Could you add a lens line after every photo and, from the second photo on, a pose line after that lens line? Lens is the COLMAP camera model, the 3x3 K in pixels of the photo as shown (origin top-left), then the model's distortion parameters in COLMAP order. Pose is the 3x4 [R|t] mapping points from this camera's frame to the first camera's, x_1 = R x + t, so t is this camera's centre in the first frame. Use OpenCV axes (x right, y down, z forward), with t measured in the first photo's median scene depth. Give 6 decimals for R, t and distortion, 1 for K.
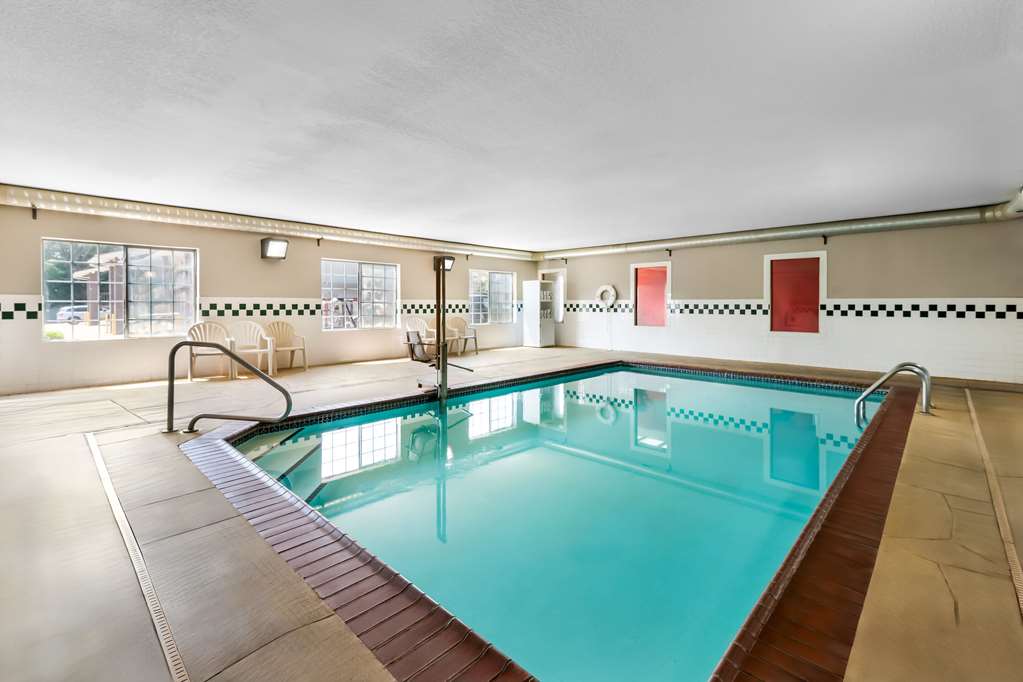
lens RADIAL K [[448.4, 0, 526.4], [0, 448.4, 302.7], [0, 0, 1]] dist [0.000033, 0.000145]
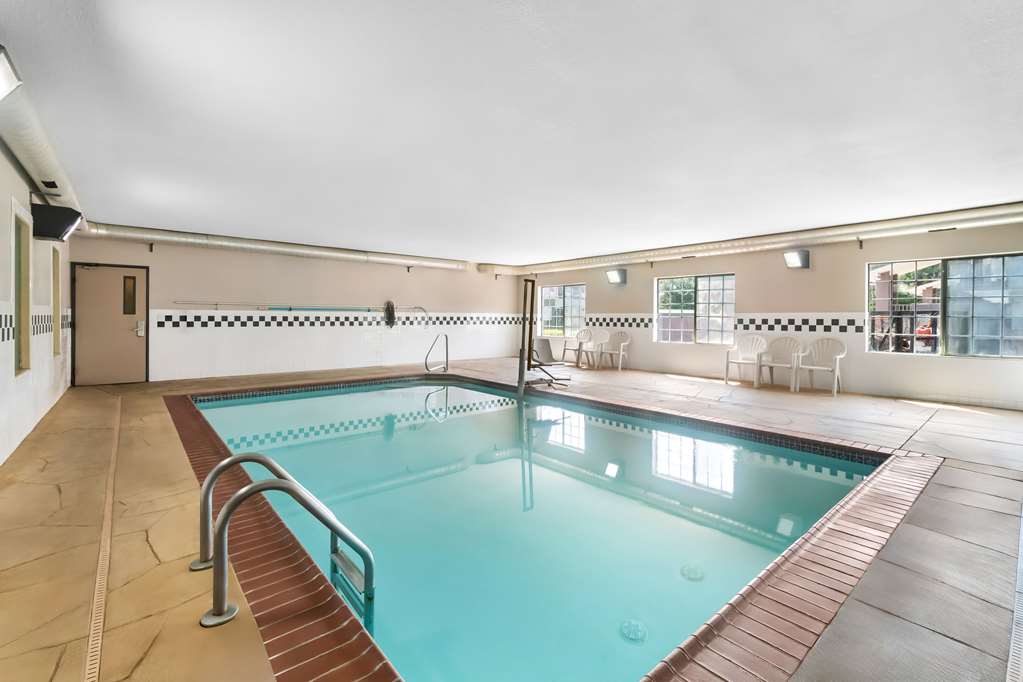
lens RADIAL K [[448.4, 0, 517.2], [0, 448.4, 321.0], [0, 0, 1]] dist [0.000033, 0.000145]
pose [[-0.103452, 0.004752, -0.994623, 0.707425], [0.000022, 0.999989, 0.004775, 0.004454], [0.994634, 0.000472, -0.103451, 0.758203]]
